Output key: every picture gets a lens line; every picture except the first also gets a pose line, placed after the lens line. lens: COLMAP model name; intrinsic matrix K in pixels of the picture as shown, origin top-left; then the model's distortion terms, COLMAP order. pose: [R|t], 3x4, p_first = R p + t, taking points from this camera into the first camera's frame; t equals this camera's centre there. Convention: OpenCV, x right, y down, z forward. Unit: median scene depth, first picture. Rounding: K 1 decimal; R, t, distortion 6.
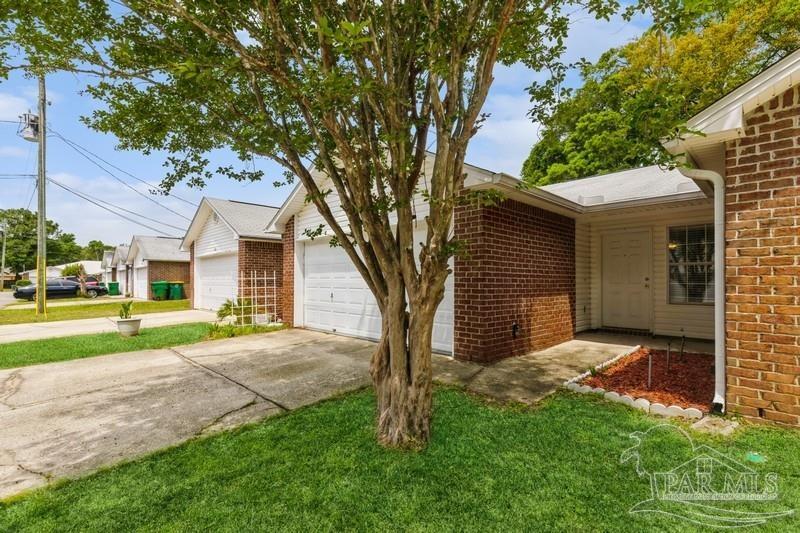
lens RADIAL K [[365.4, 0, 404.8], [0, 365.4, 272.5], [0, 0, 1]] dist [0.002472, 0.001536]
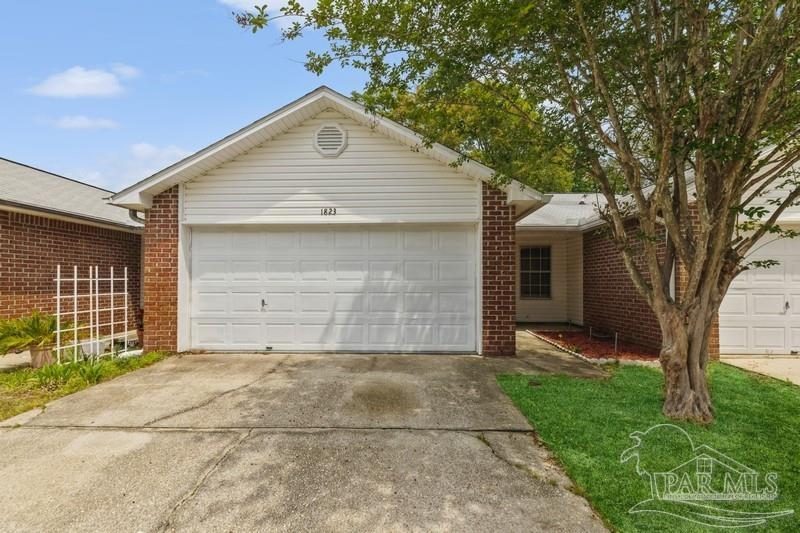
lens RADIAL K [[365.4, 0, 402.6], [0, 365.4, 274.8], [0, 0, 1]] dist [0.002472, 0.001536]
pose [[0.719365, 0.019300, 0.694364, -0.994111], [-0.016844, 0.999805, -0.010340, 0.015894], [-0.694428, -0.004257, 0.719549, 0.506342]]
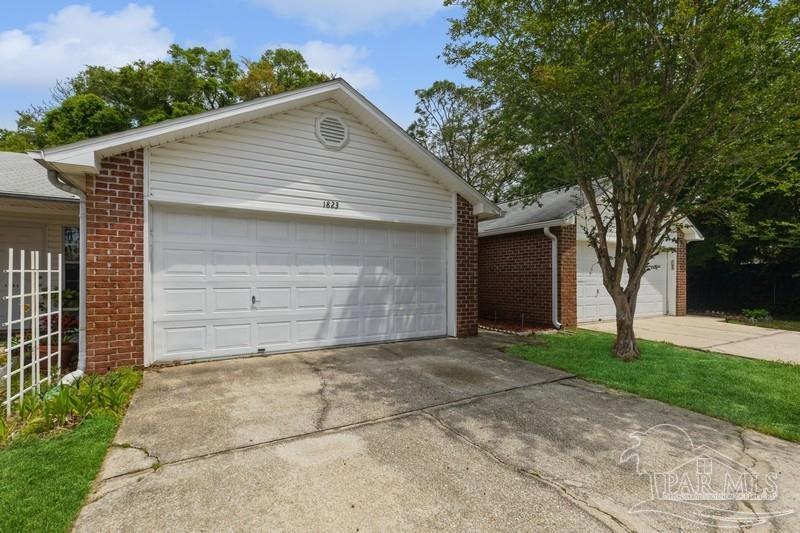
lens RADIAL K [[365.4, 0, 410.1], [0, 365.4, 275.0], [0, 0, 1]] dist [0.002472, 0.001536]
pose [[0.242808, 0.013392, 0.969982, -1.495010], [-0.022266, 0.999718, -0.008229, 0.033299], [-0.969819, -0.019599, 0.243038, 1.089830]]
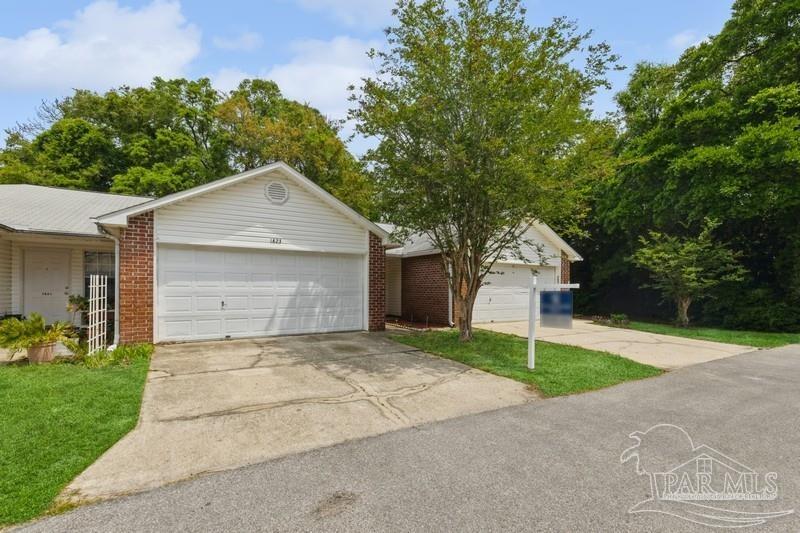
lens RADIAL K [[365.4, 0, 405.4], [0, 365.4, 284.8], [0, 0, 1]] dist [0.002472, 0.001536]
pose [[0.208413, 0.014081, 0.977940, -2.115260], [-0.026373, 0.999614, -0.008772, 0.010830], [-0.977685, -0.023963, 0.208704, 0.554047]]
